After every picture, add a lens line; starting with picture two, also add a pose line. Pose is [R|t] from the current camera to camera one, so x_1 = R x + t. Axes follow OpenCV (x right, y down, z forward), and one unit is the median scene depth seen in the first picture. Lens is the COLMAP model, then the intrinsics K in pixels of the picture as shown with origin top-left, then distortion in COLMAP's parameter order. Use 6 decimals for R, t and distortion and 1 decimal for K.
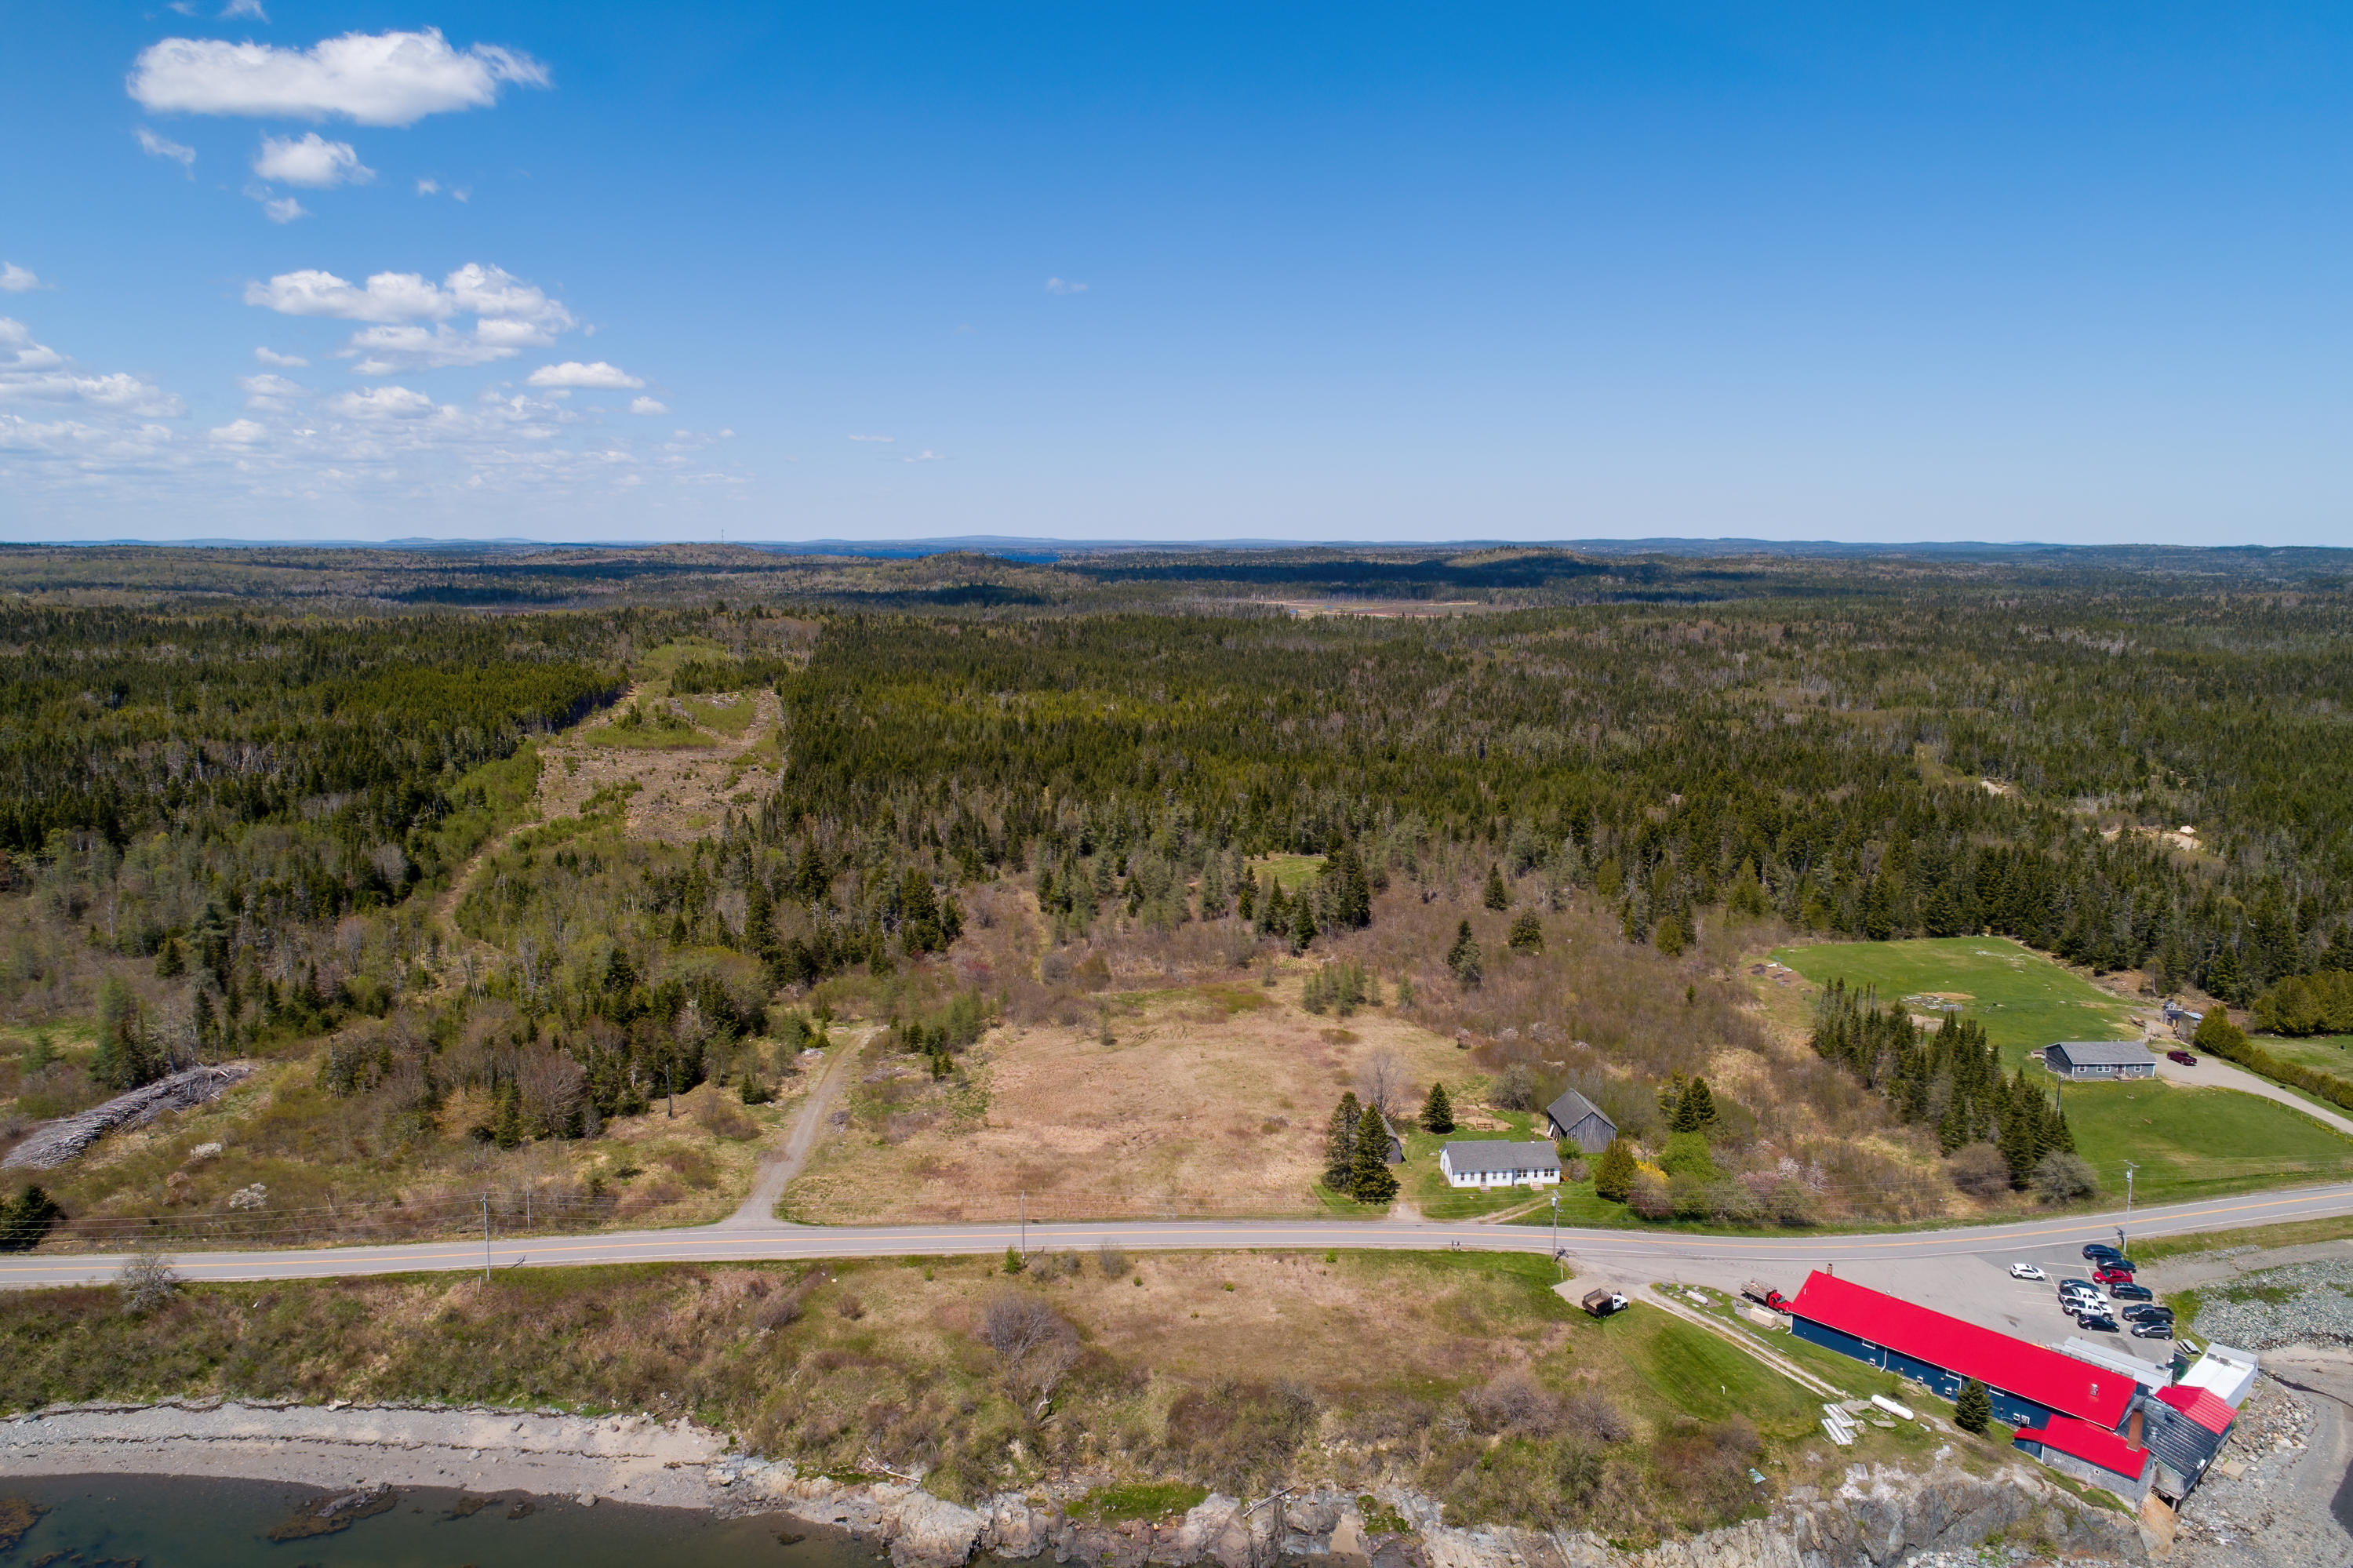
lens RADIAL K [[1588.7, 0, 1129.8], [0, 1588.7, 792.7], [0, 0, 1]] dist [-0.007801, 0.004723]
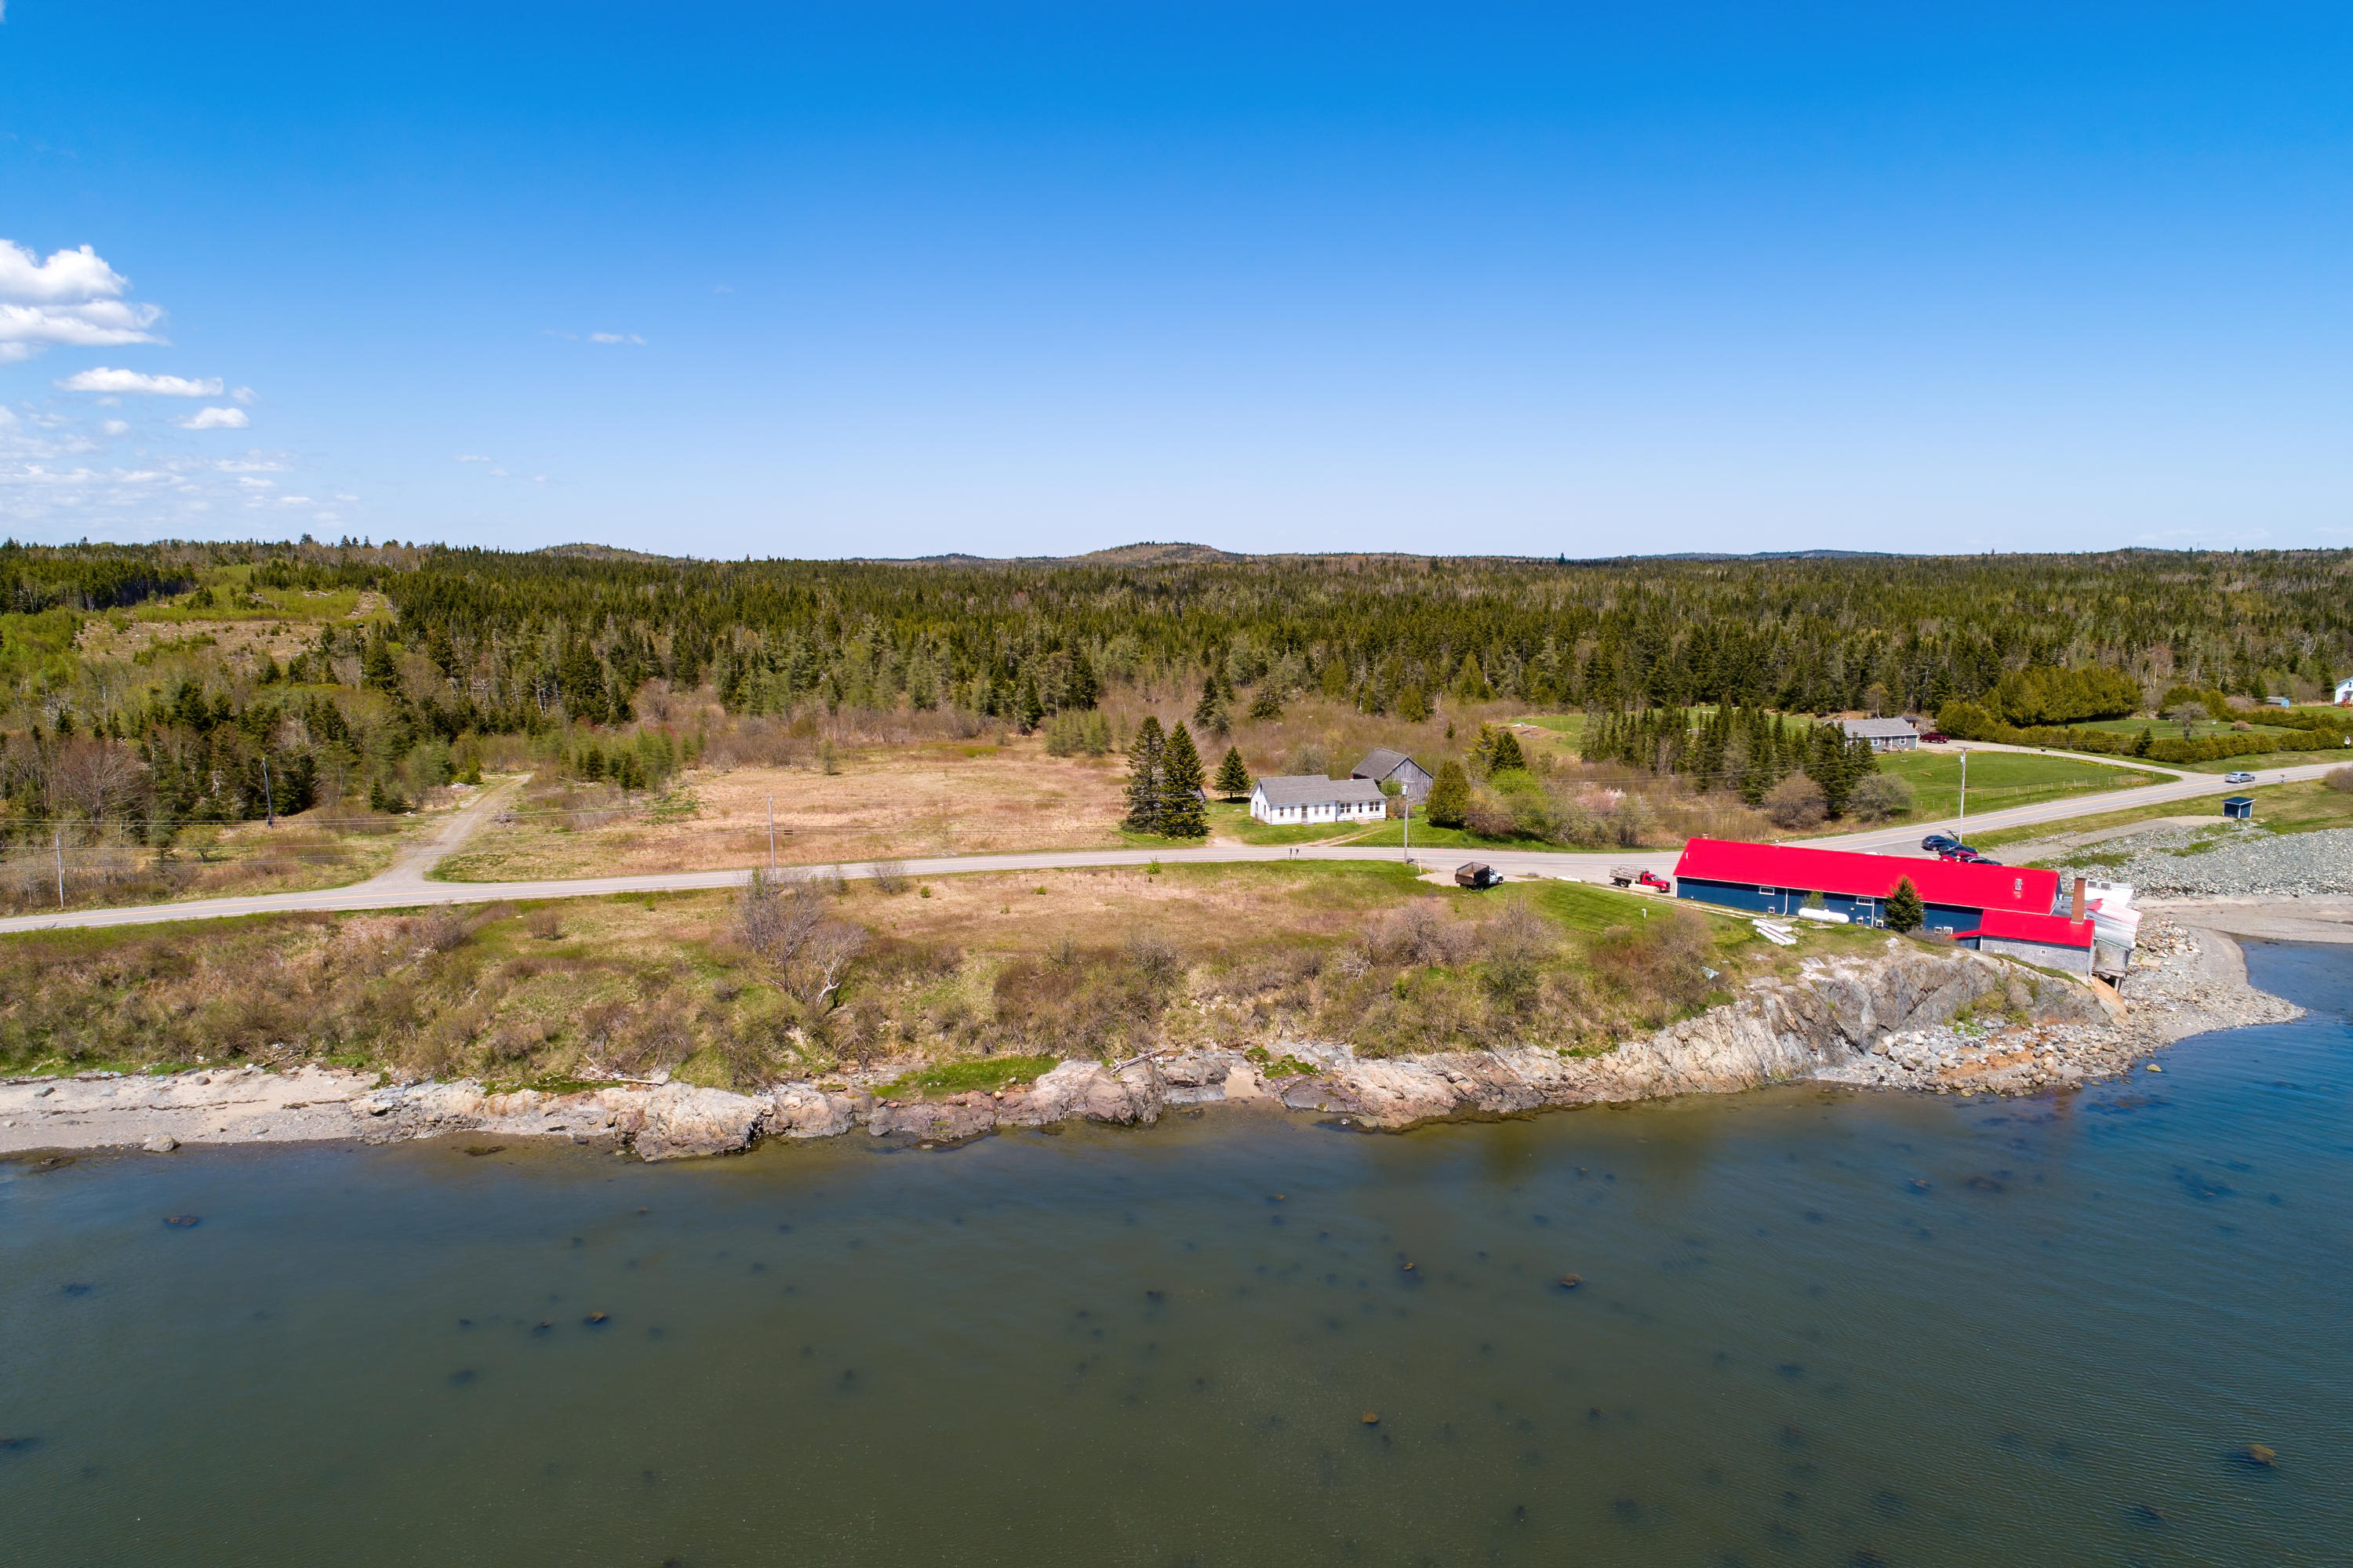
lens RADIAL K [[1588.7, 0, 1140.3], [0, 1588.7, 787.5], [0, 0, 1]] dist [-0.007801, 0.004723]
pose [[0.972736, -0.032155, 0.229675, -0.073558], [0.037066, 0.999167, -0.017096, 0.281257], [-0.228934, 0.025143, 0.973117, 0.207072]]
